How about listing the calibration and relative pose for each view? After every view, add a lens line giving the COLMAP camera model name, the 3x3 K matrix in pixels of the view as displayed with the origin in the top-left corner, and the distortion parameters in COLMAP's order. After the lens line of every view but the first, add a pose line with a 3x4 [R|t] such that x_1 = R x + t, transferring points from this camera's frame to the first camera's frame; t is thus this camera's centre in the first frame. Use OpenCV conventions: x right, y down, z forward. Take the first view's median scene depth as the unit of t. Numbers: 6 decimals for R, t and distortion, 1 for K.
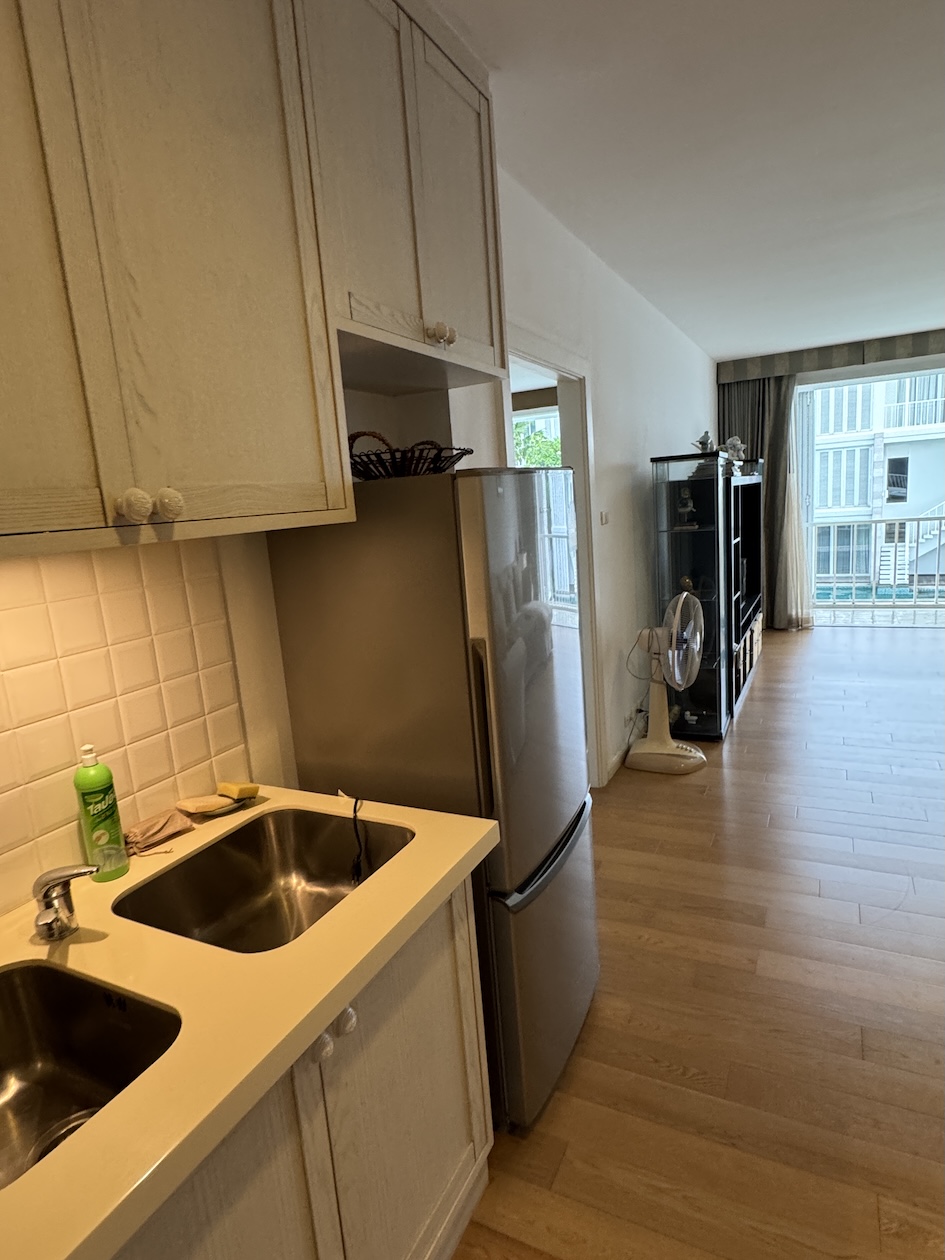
lens RADIAL K [[705.5, 0, 477.3], [0, 705.5, 633.0], [0, 0, 1]] dist [-0.002643, 0.000044]
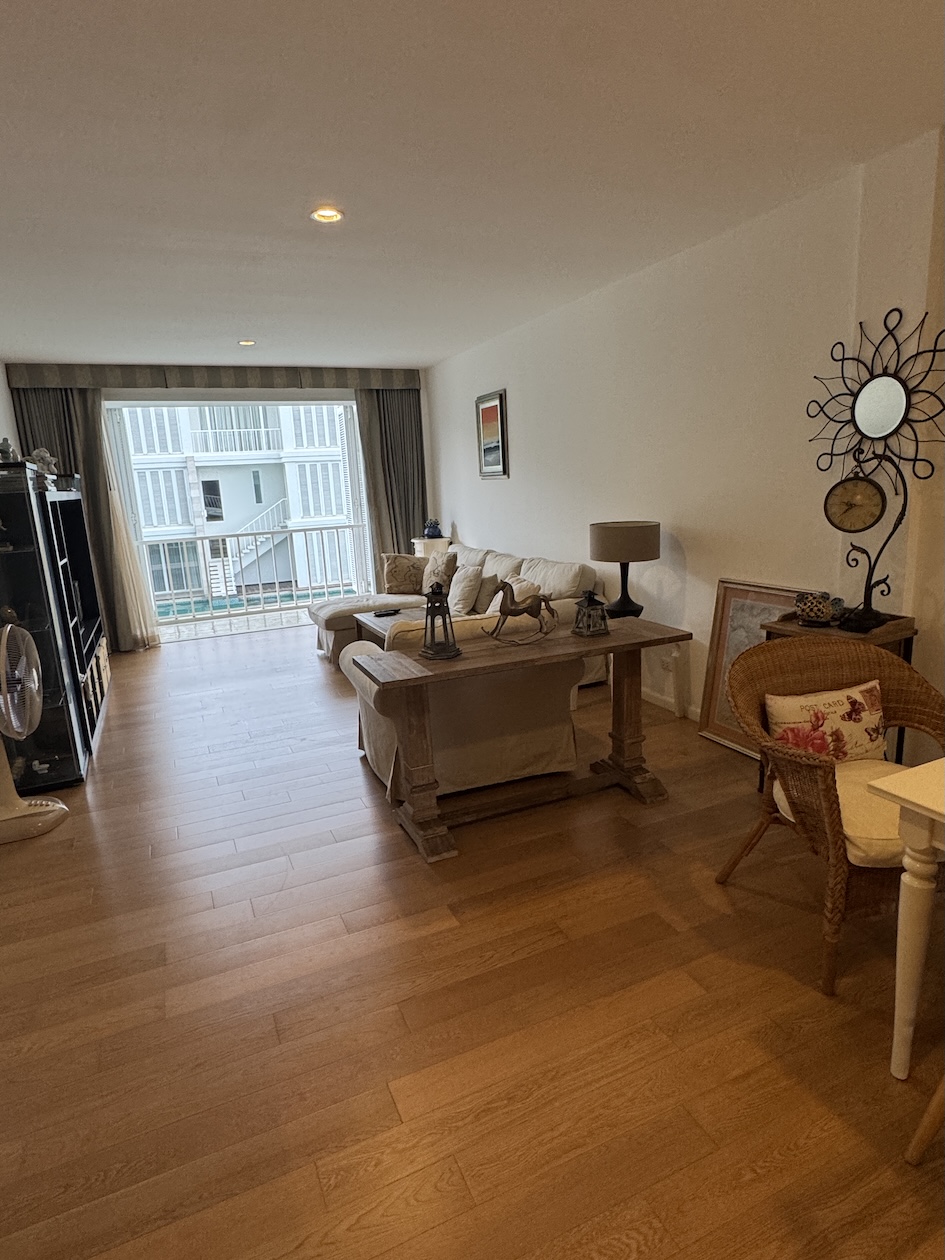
lens RADIAL K [[705.5, 0, 477.3], [0, 705.5, 633.0], [0, 0, 1]] dist [-0.002643, 0.000044]
pose [[0.635620, -0.123912, 0.761993, 0.002840], [0.144100, 0.988731, 0.040581, -0.000481], [-0.758434, 0.084009, 0.646313, 0.013126]]
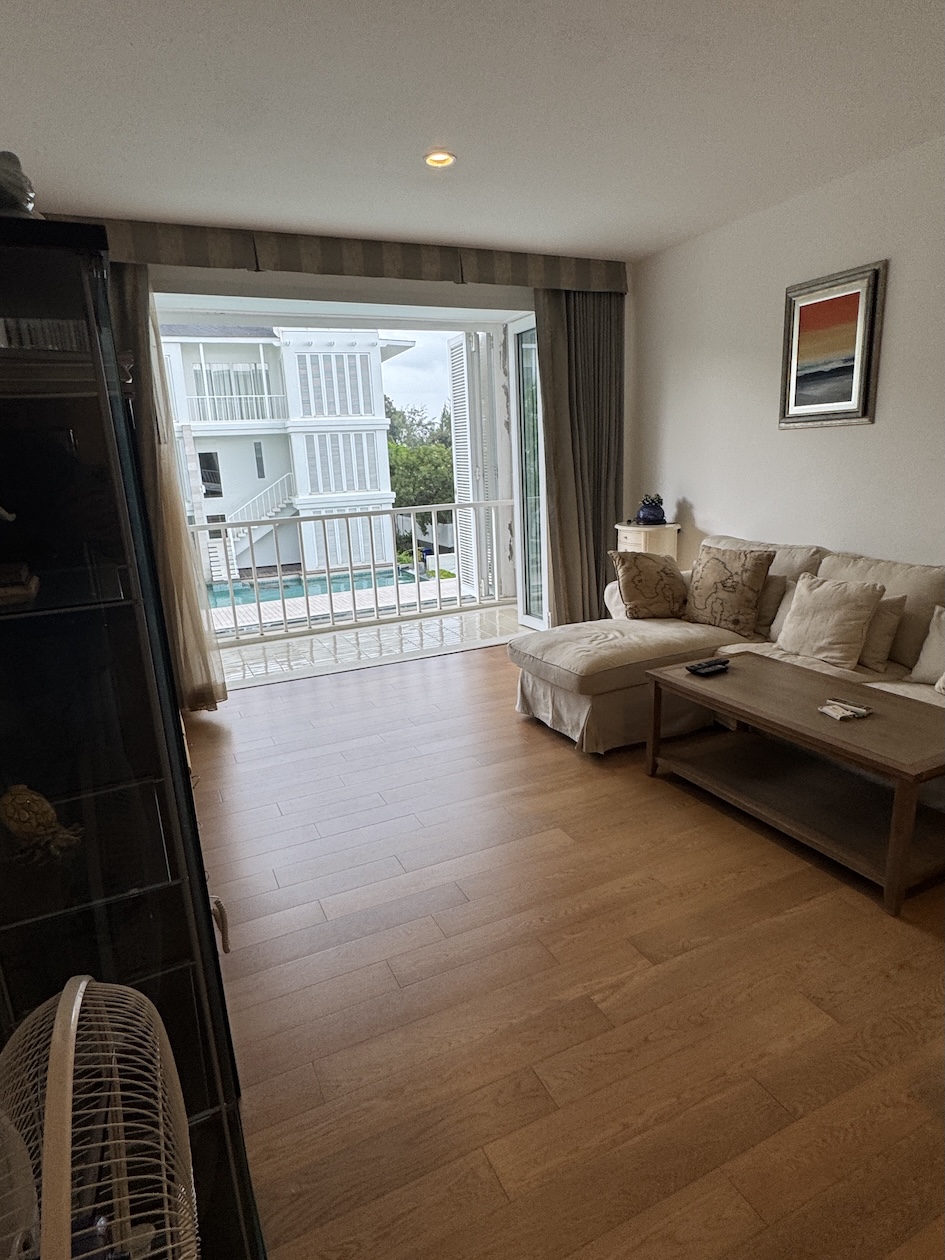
lens RADIAL K [[702.7, 0, 471.7], [0, 702.7, 634.4], [0, 0, 1]] dist [0.001234, 0.000139]
pose [[0.621733, -0.150404, 0.768653, 0.148541], [0.143845, 0.986623, 0.076704, -0.089896], [-0.769907, 0.062878, 0.635051, 0.499234]]
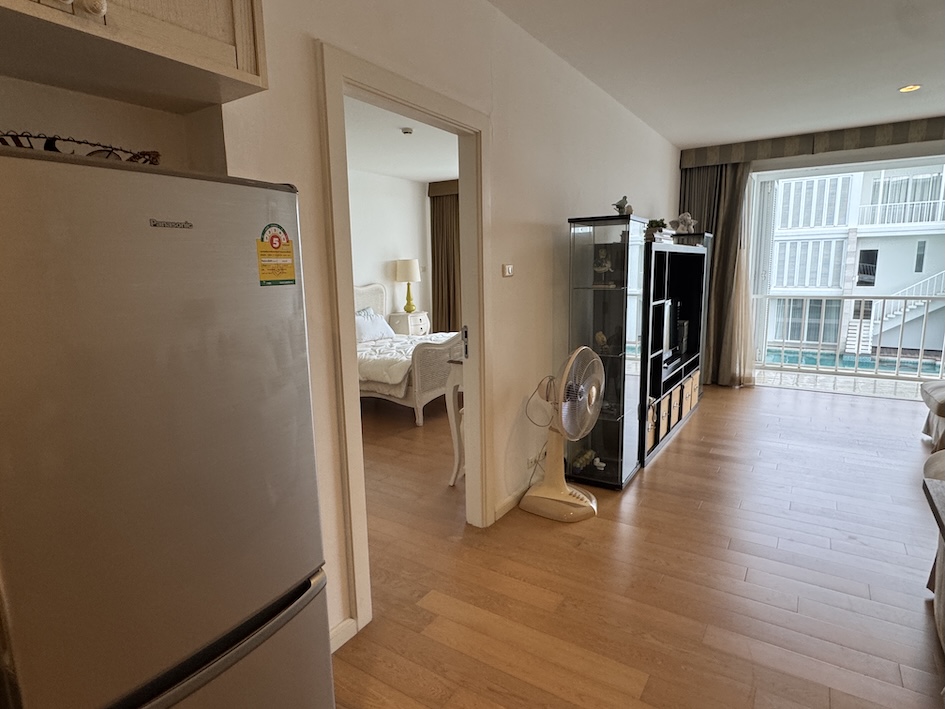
lens RADIAL K [[529.1, 0, 469.0], [0, 529.1, 354.1], [0, 0, 1]] dist [-0.002643, 0.000044]
pose [[0.991181, 0.076352, -0.108312, 0.129313], [-0.078286, 0.996837, -0.013709, -0.014208], [0.106922, 0.022067, 0.994022, 0.126912]]
